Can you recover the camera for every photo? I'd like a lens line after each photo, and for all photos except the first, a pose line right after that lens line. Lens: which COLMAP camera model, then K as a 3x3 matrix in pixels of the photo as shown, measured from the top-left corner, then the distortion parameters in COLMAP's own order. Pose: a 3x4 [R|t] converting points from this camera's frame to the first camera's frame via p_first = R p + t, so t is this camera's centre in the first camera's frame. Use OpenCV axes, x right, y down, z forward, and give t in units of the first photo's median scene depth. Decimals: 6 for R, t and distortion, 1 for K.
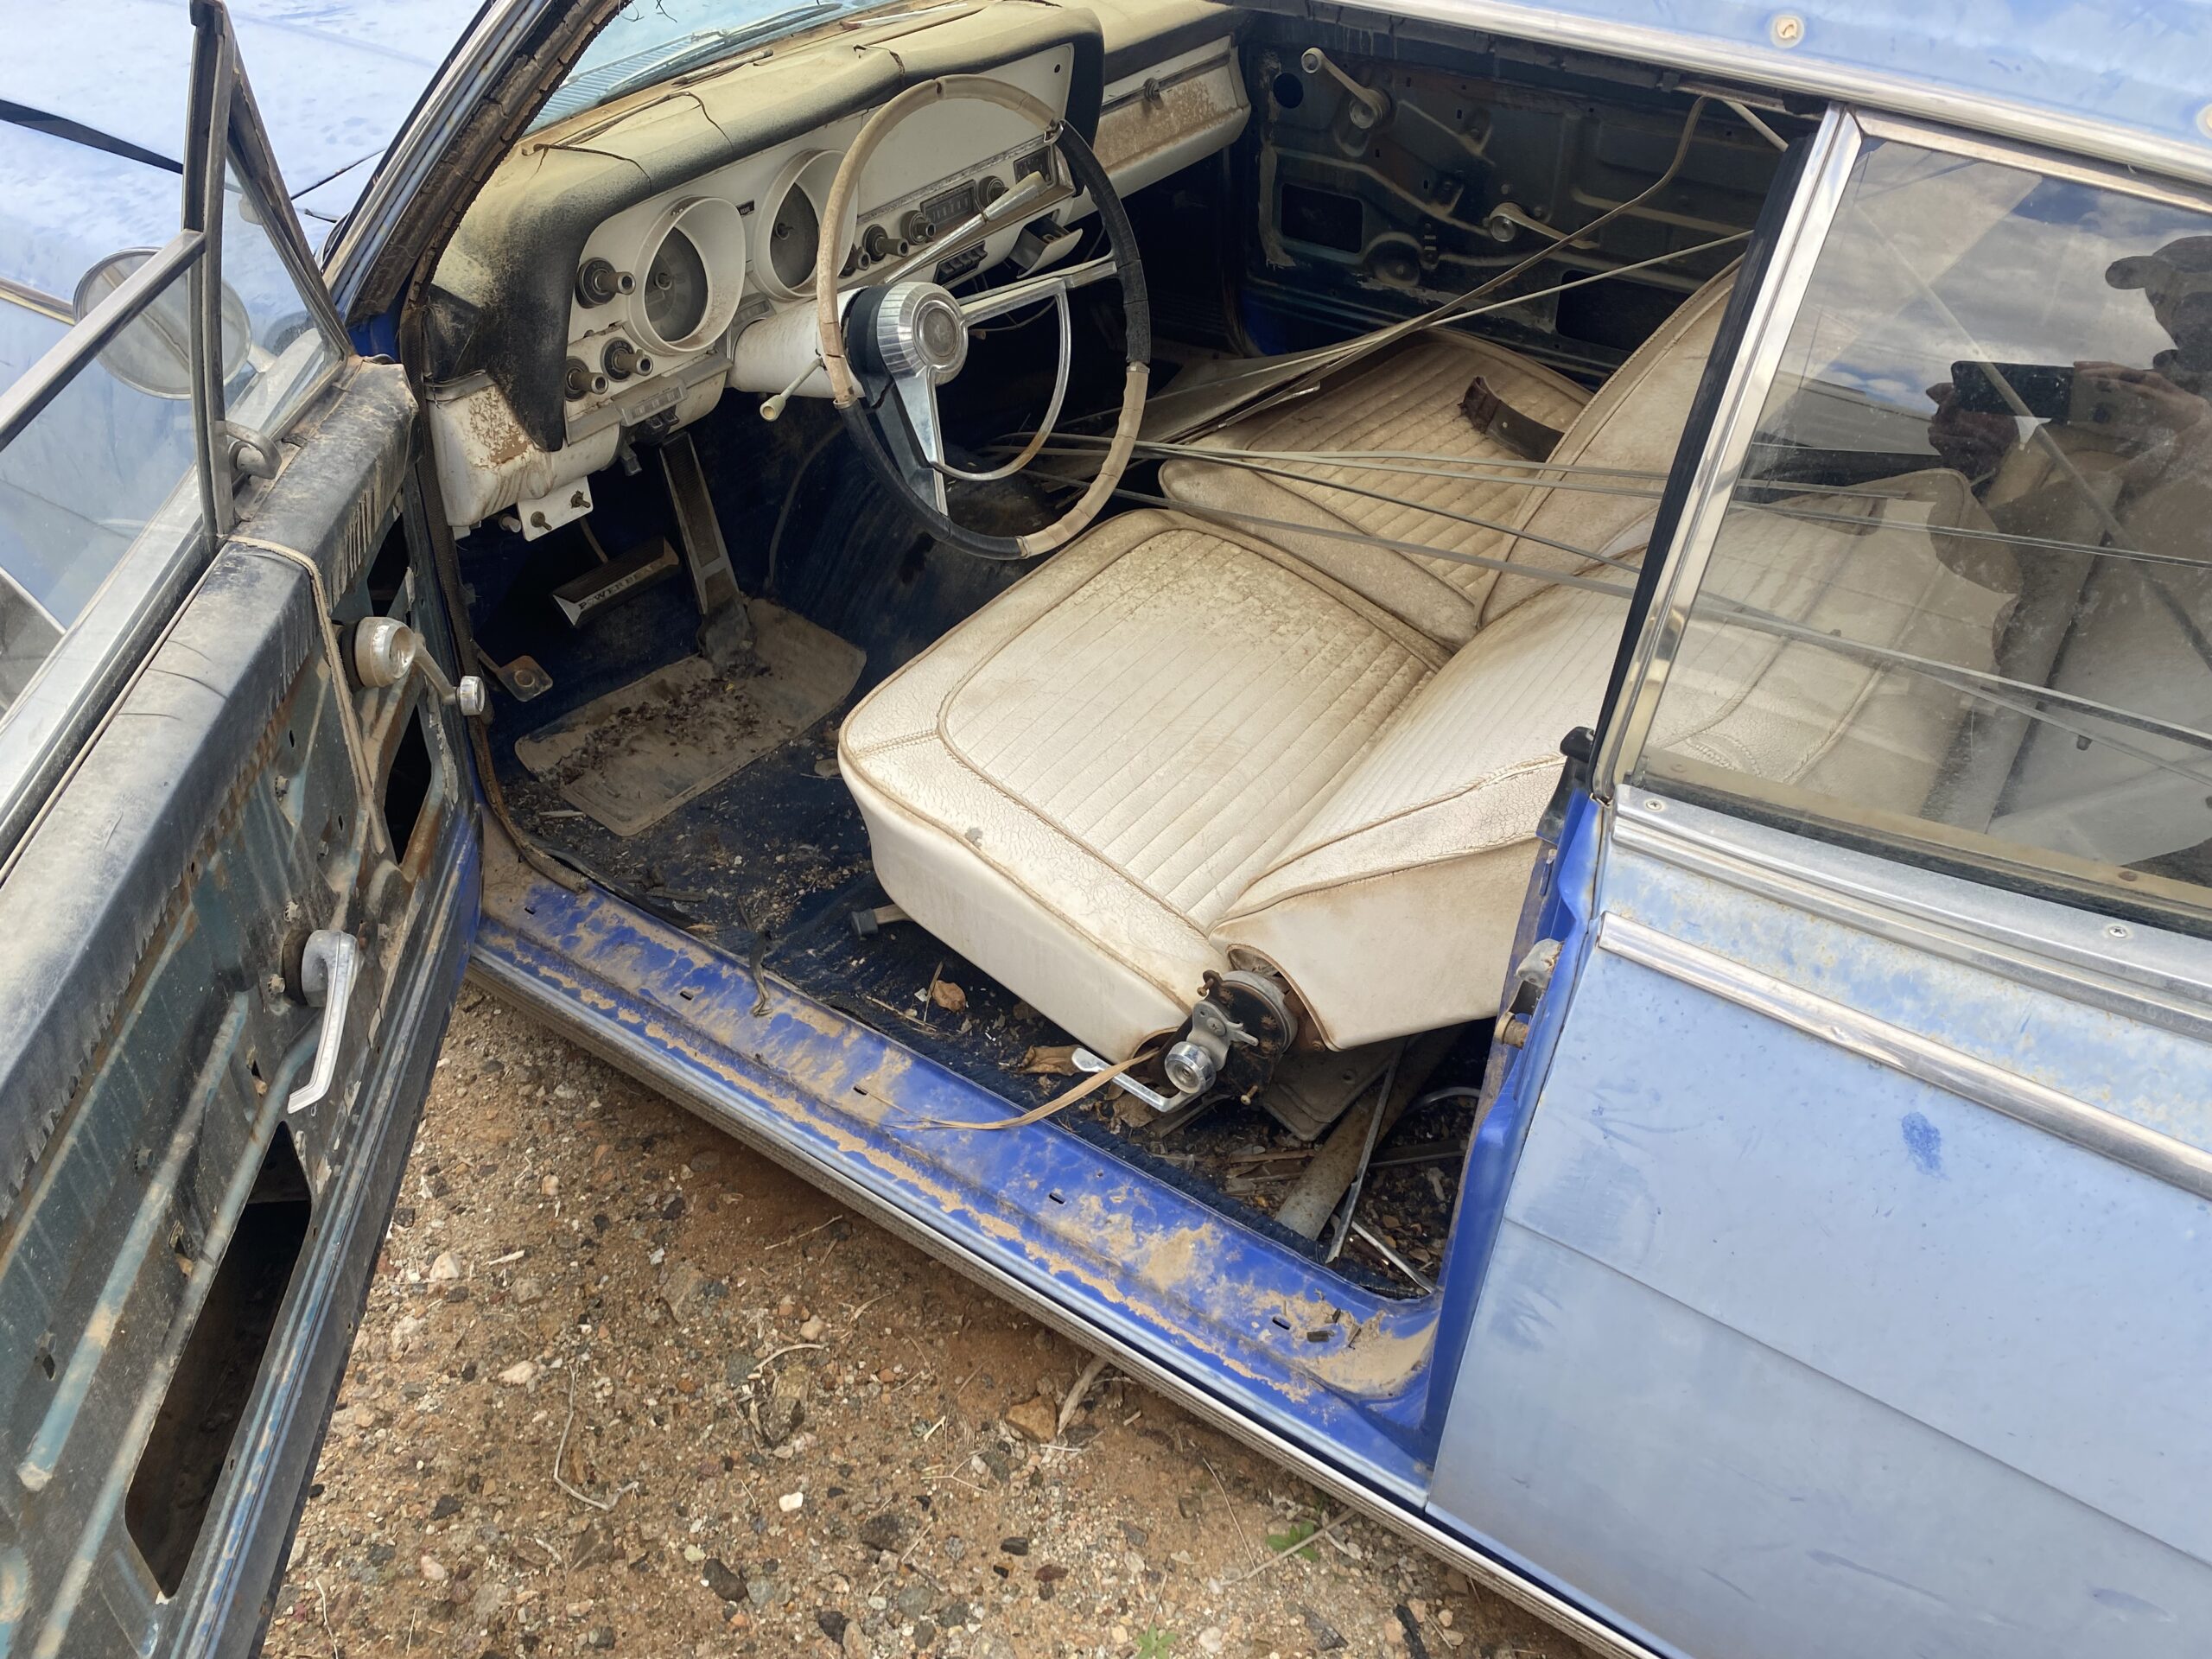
lens RADIAL K [[1663.9, 0, 1106.0], [0, 1663.9, 829.5], [0, 0, 1]] dist [0.008971, 0.000811]
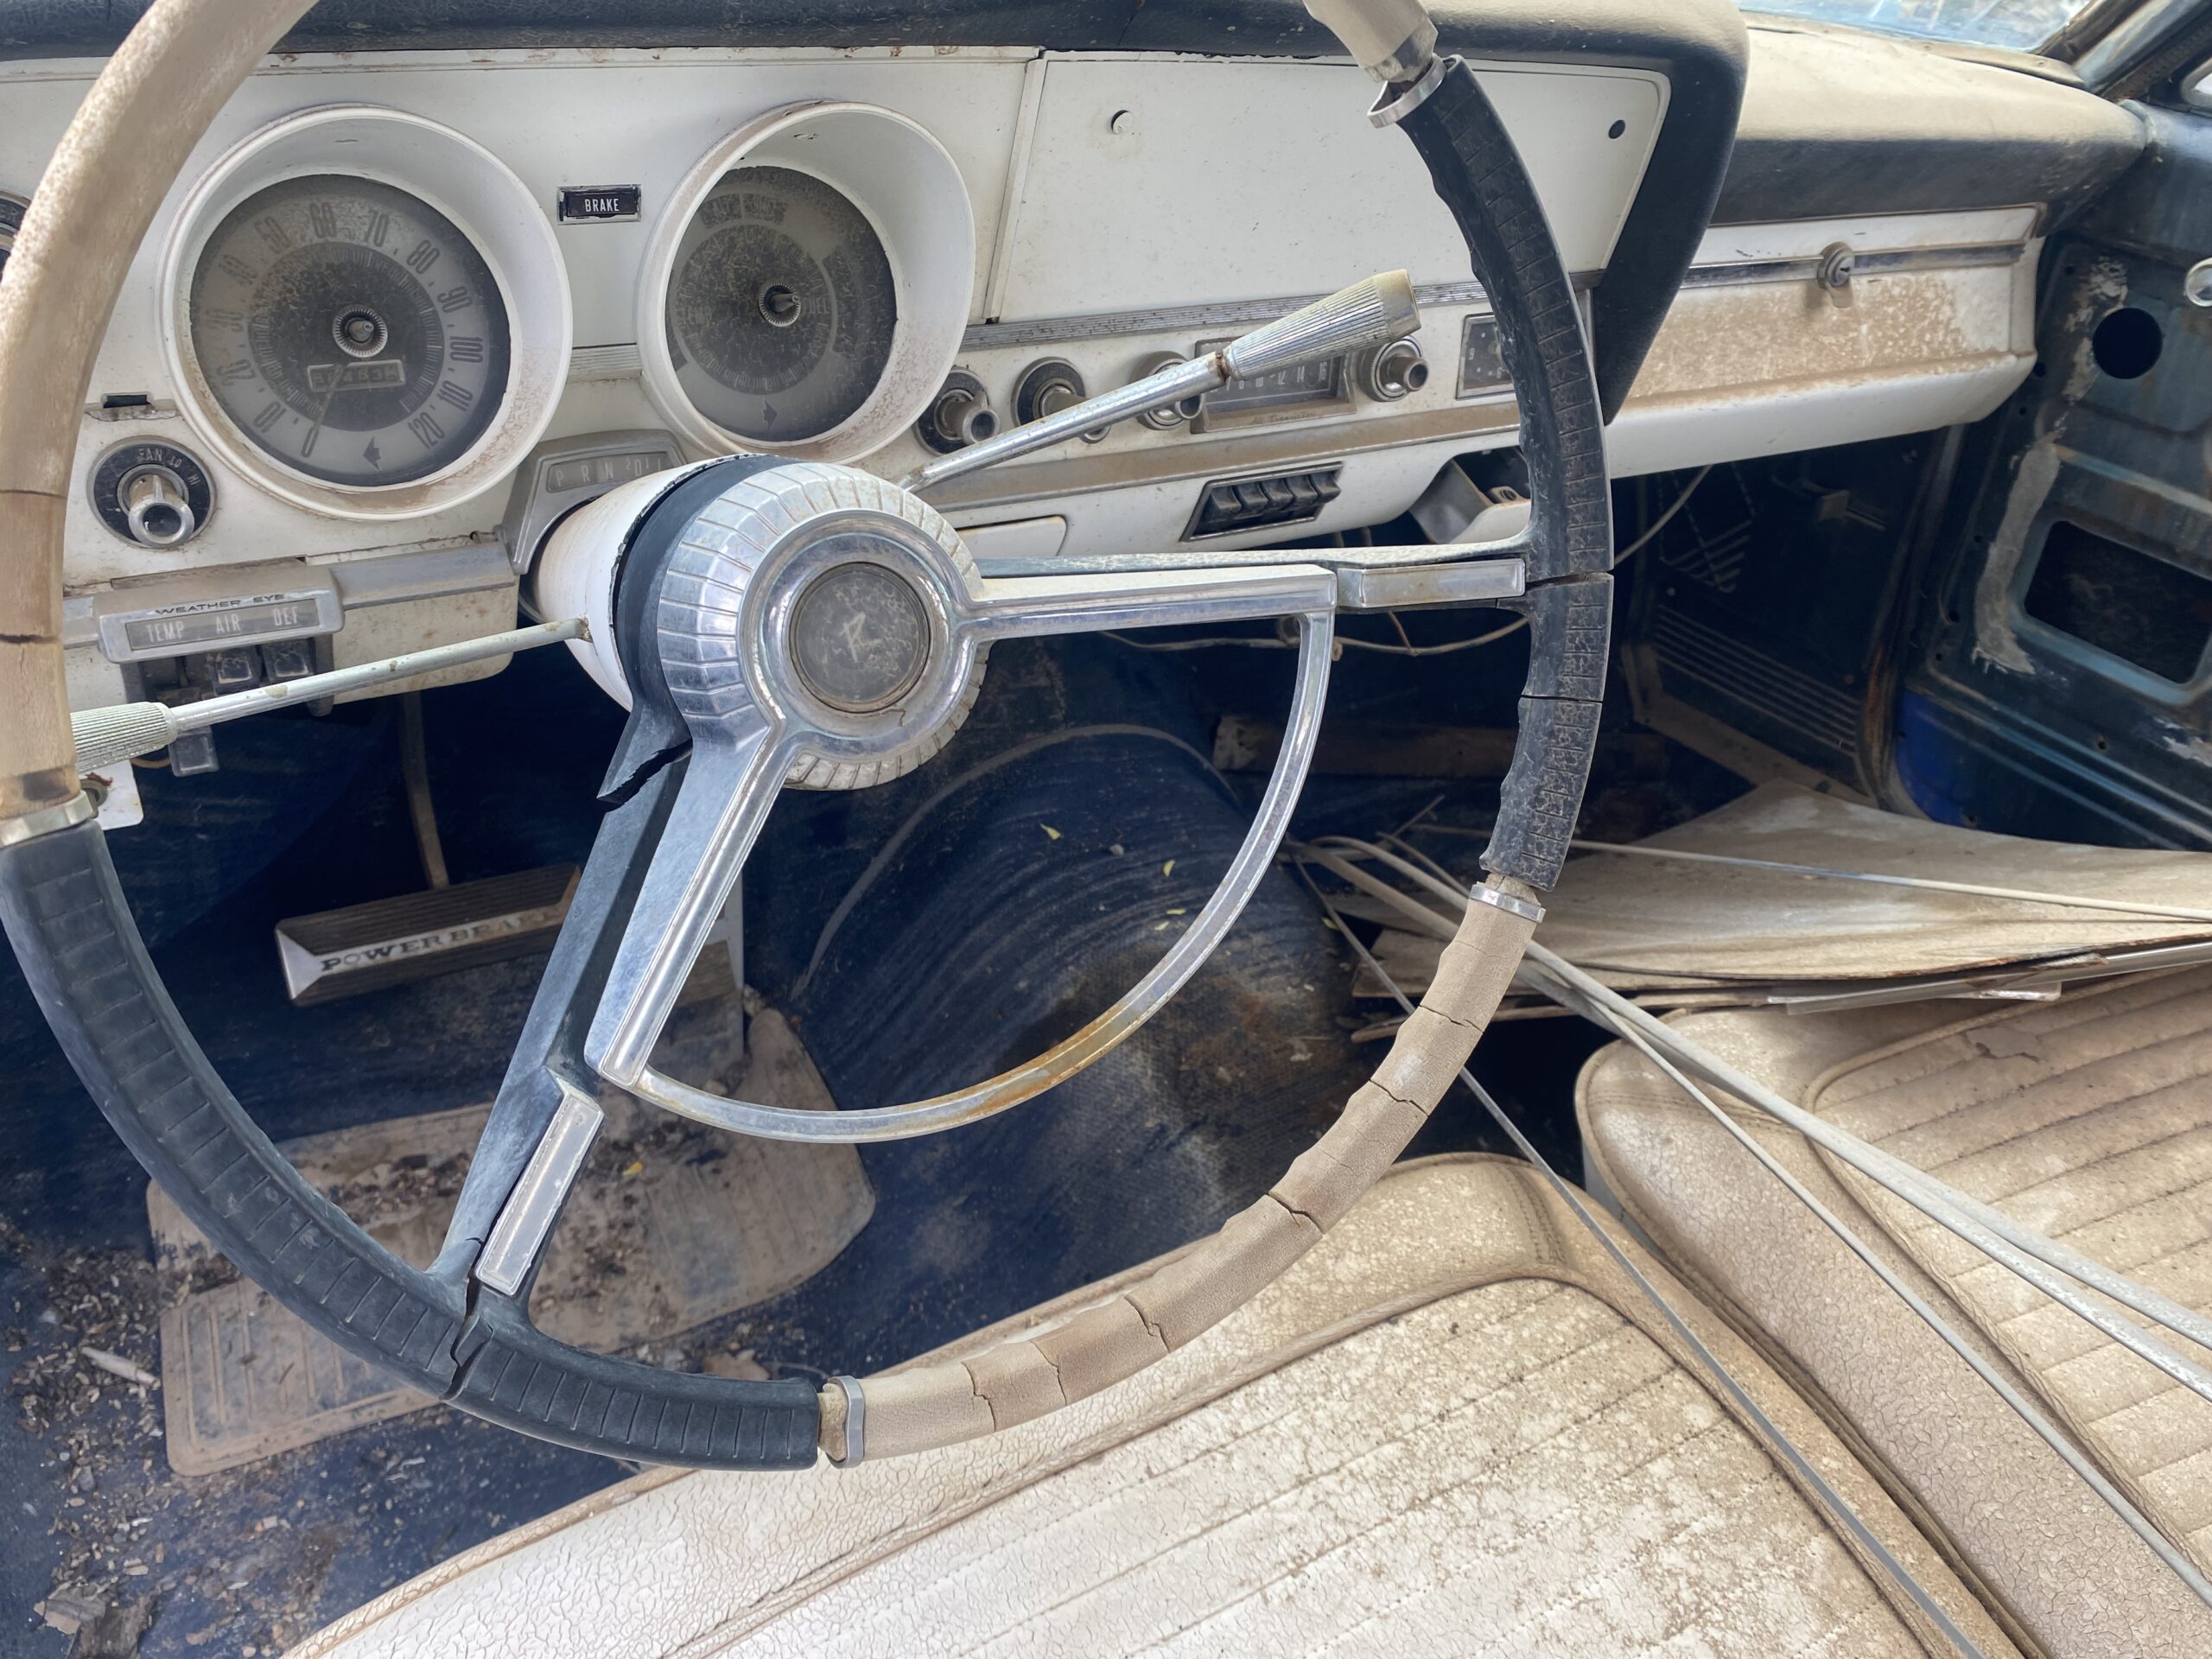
lens RADIAL K [[1663.9, 0, 1106.0], [0, 1663.9, 829.5], [0, 0, 1]] dist [0.008971, 0.000811]
pose [[0.906520, 0.285163, -0.311292, 0.035811], [-0.326232, 0.941201, -0.087826, -0.195718], [0.267944, 0.181169, 0.946247, 0.563567]]
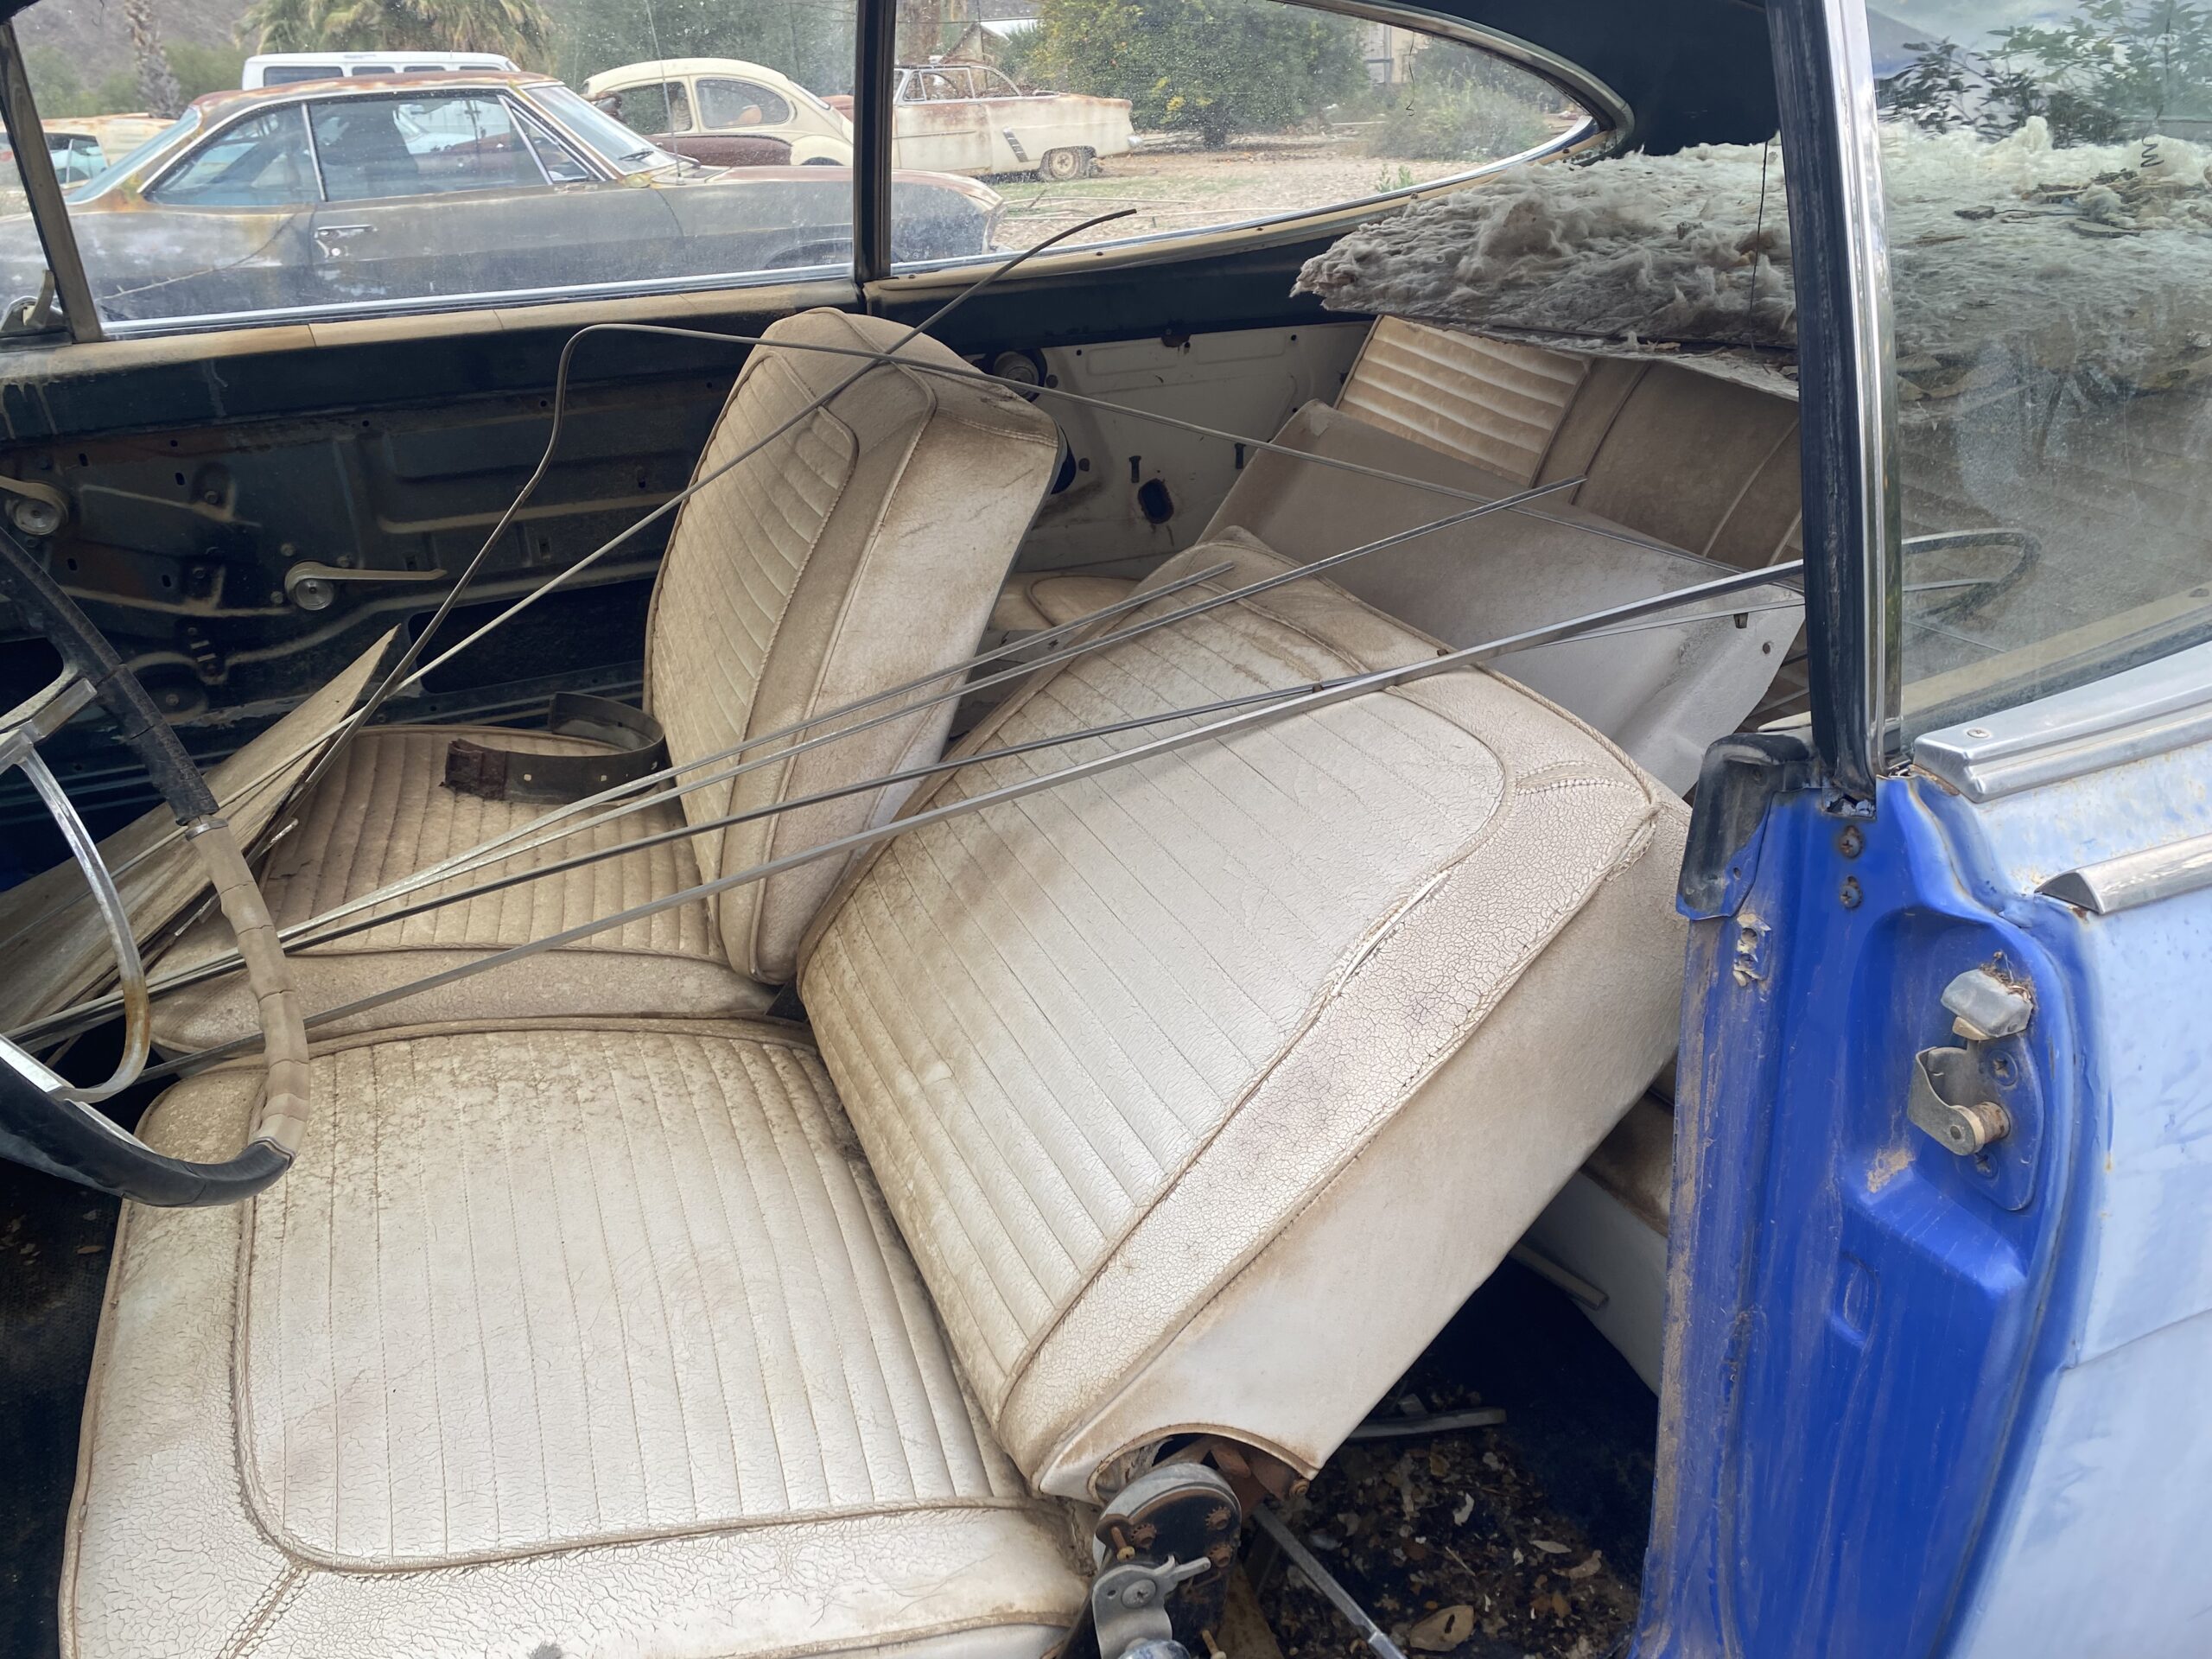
lens RADIAL K [[1676.2, 0, 1106.0], [0, 1676.2, 829.5], [0, 0, 1]] dist [-0.003029, -0.001292]
pose [[0.552640, -0.384771, 0.739284, -0.198359], [0.556143, 0.830918, 0.016727, -0.090376], [-0.620720, 0.401903, 0.673186, 0.338982]]
